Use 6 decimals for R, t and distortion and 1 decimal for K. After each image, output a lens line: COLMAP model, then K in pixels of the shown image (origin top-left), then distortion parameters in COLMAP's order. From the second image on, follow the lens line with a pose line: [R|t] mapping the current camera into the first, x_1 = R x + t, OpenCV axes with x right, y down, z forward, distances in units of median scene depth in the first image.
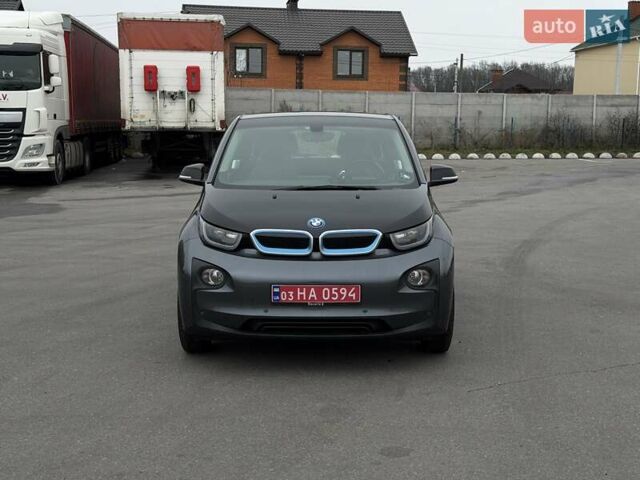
lens RADIAL K [[906.0, 0, 320.0], [0, 906.0, 240.0], [0, 0, 1]] dist [0.122754, 0.016238]
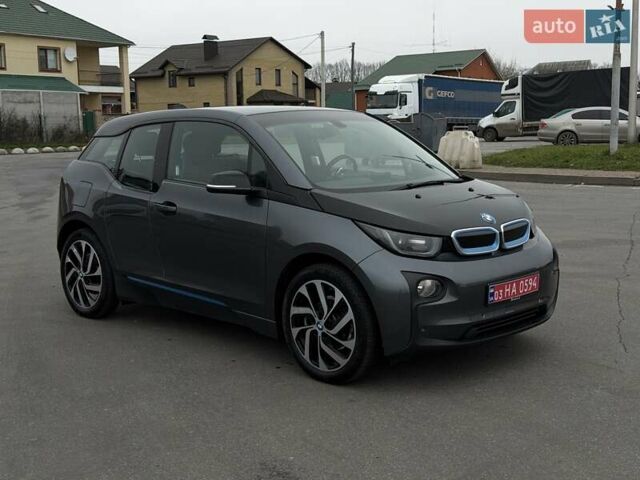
lens RADIAL K [[906.0, 0, 320.0], [0, 906.0, 240.0], [0, 0, 1]] dist [0.122754, 0.016238]
pose [[0.704109, -0.114656, 0.700775, -0.822736], [0.111589, 0.992483, 0.050263, -0.064651], [-0.701269, 0.042808, 0.711610, 0.432822]]
